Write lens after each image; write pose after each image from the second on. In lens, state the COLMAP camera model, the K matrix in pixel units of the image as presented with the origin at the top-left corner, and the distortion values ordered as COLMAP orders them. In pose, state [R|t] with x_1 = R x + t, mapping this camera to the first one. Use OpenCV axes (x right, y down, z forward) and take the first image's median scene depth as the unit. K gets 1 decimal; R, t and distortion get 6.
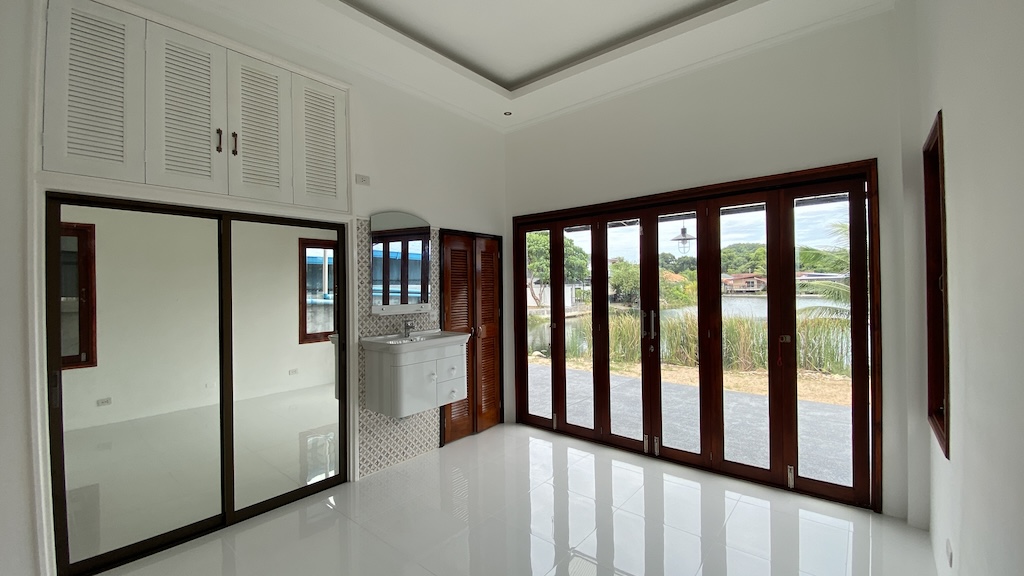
lens RADIAL K [[412.6, 0, 512.0], [0, 412.6, 288.0], [0, 0, 1]] dist [-0.000311, -0.000355]
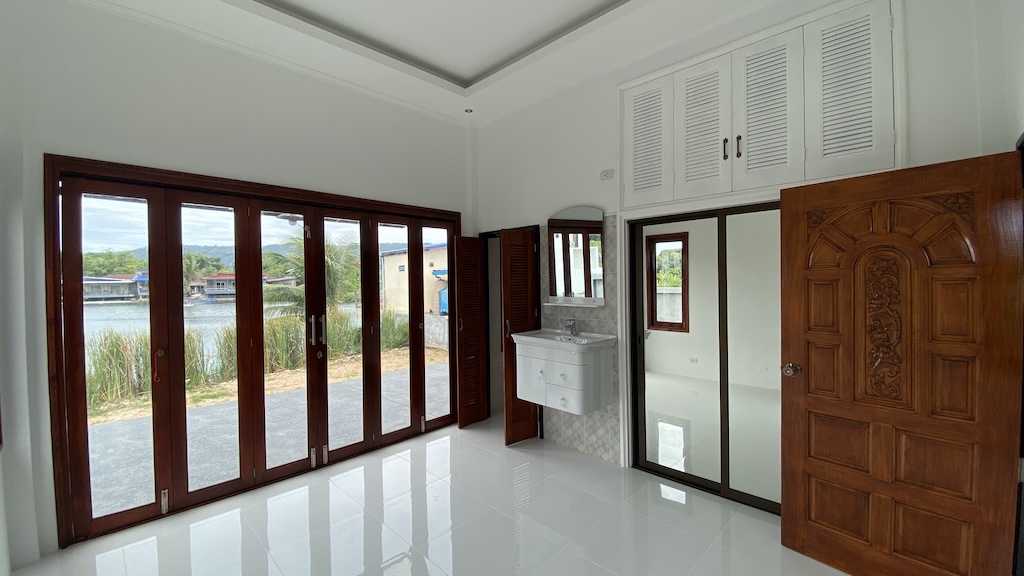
lens RADIAL K [[412.6, 0, 512.0], [0, 412.6, 288.0], [0, 0, 1]] dist [-0.000311, -0.000355]
pose [[0.075004, 0.002598, 0.997180, -0.560986], [0.011903, 0.999923, -0.003500, 0.003275], [-0.997112, 0.012132, 0.074968, 0.470209]]
